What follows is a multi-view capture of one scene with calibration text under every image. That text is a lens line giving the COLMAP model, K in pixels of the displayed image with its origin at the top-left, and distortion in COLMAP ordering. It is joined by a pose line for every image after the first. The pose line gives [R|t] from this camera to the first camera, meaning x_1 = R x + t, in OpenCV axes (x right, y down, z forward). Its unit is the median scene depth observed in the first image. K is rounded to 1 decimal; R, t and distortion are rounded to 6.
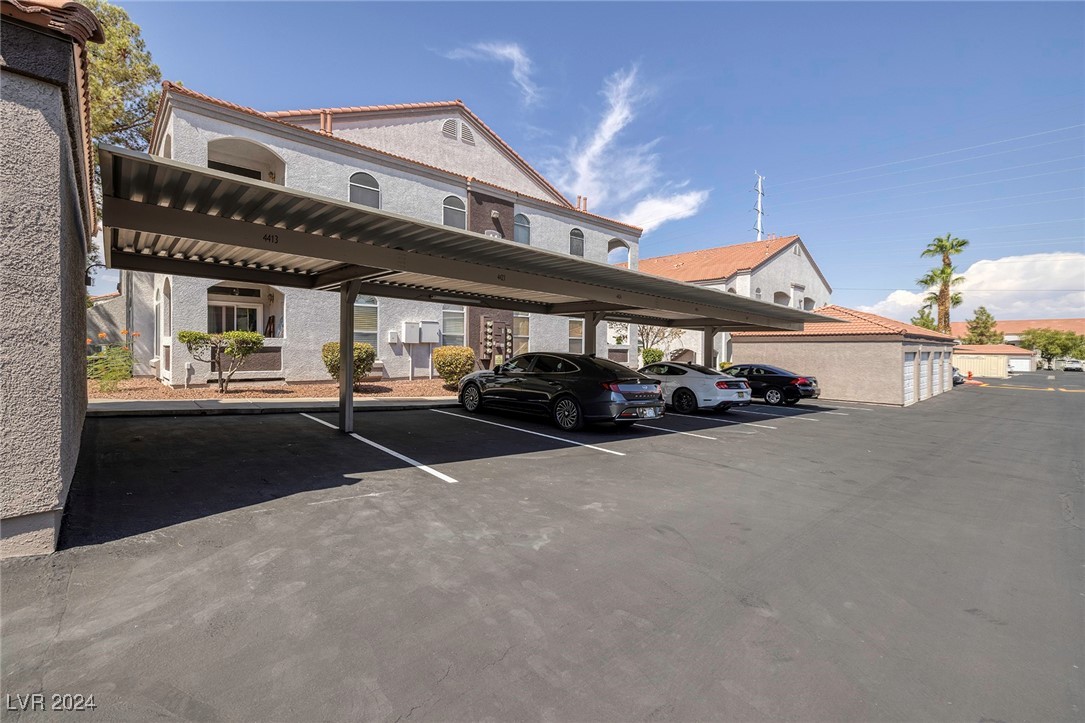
lens RADIAL K [[458.8, 0, 543.9], [0, 458.8, 348.2], [0, 0, 1]] dist [0.001587, 0.000351]
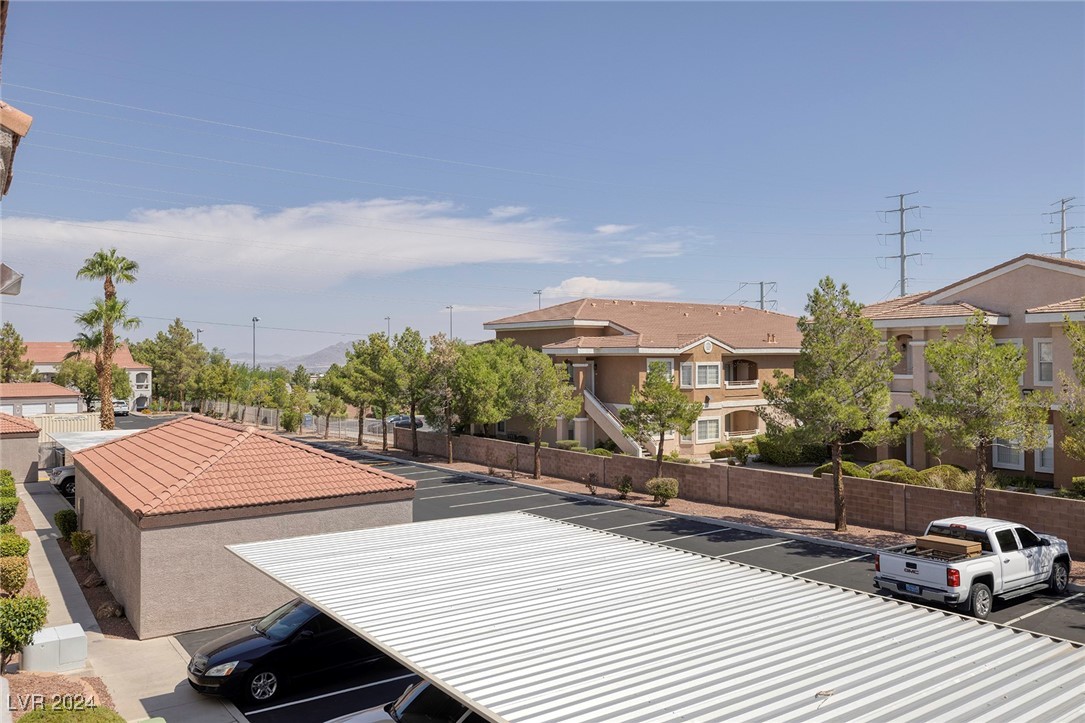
lens RADIAL K [[798.7, 0, 538.2], [0, 798.7, 354.9], [0, 0, 1]] dist [0.005780, 0.001449]
pose [[0.151332, 0.002726, 0.988479, -0.150245], [0.011606, 0.999922, -0.004534, -0.084494], [-0.988415, 0.012158, 0.151289, 0.230883]]
